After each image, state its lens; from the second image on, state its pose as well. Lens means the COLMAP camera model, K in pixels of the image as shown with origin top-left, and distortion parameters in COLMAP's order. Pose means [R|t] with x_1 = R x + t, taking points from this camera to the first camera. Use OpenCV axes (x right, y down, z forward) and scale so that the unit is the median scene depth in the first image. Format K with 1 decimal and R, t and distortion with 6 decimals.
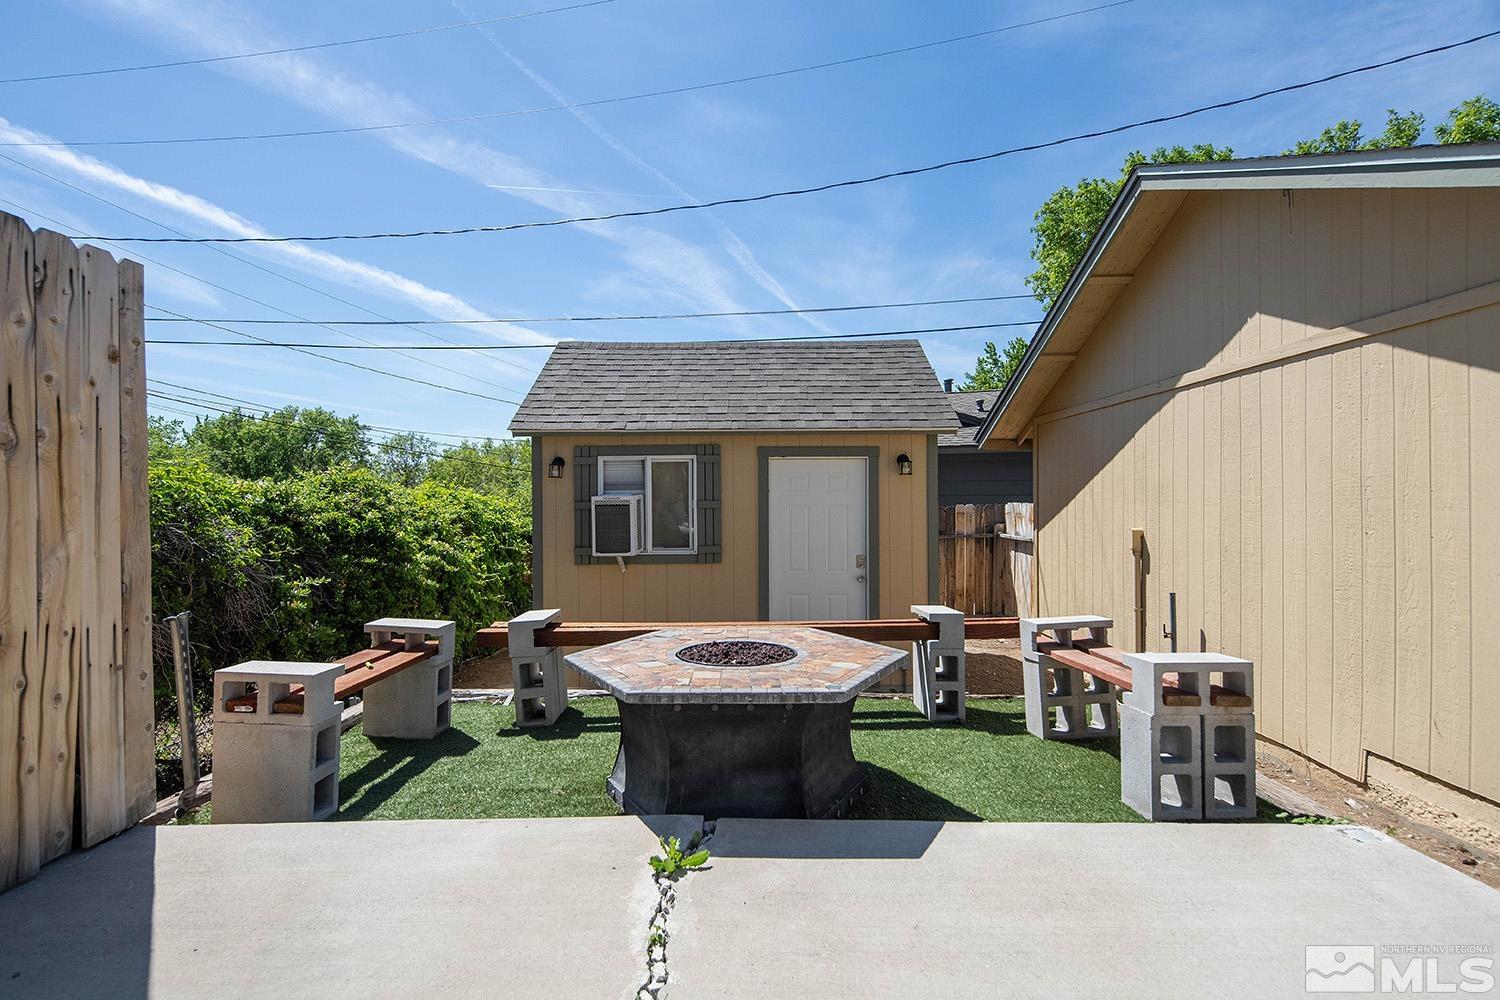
lens RADIAL K [[723.7, 0, 747.1], [0, 723.7, 501.0], [0, 0, 1]] dist [0.003144, -0.000053]
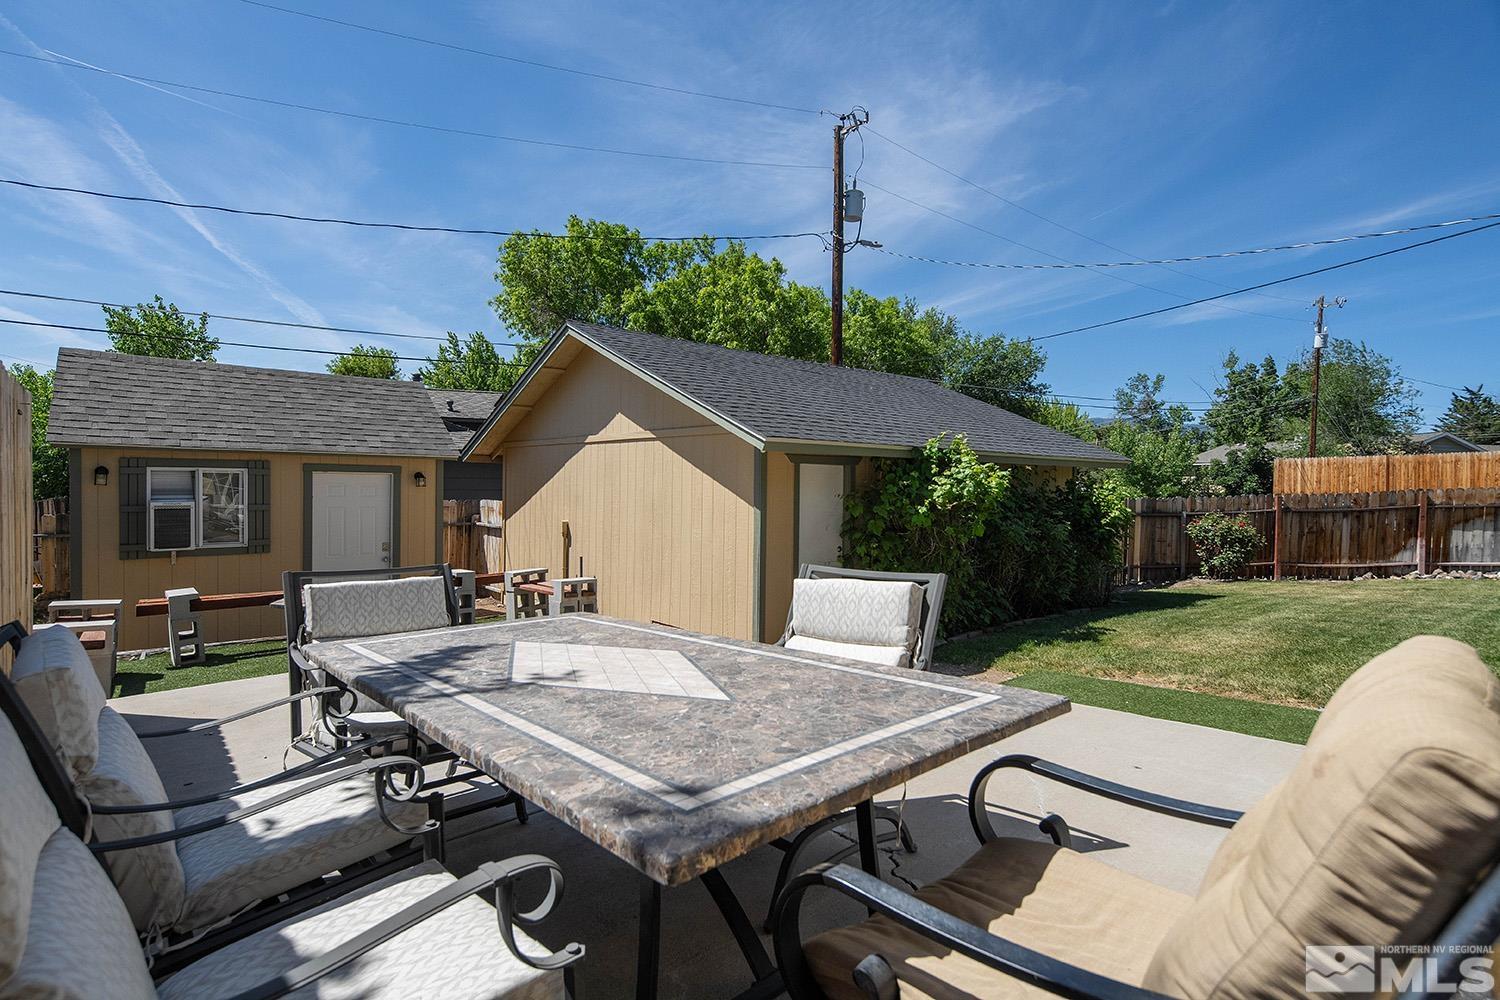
lens RADIAL K [[723.7, 0, 747.1], [0, 723.7, 501.0], [0, 0, 1]] dist [0.003144, -0.000053]
pose [[0.752162, 0.000254, 0.658979, -0.247835], [-0.018009, 0.999634, 0.020170, -0.047701], [-0.658732, -0.027039, 0.751891, -0.531683]]
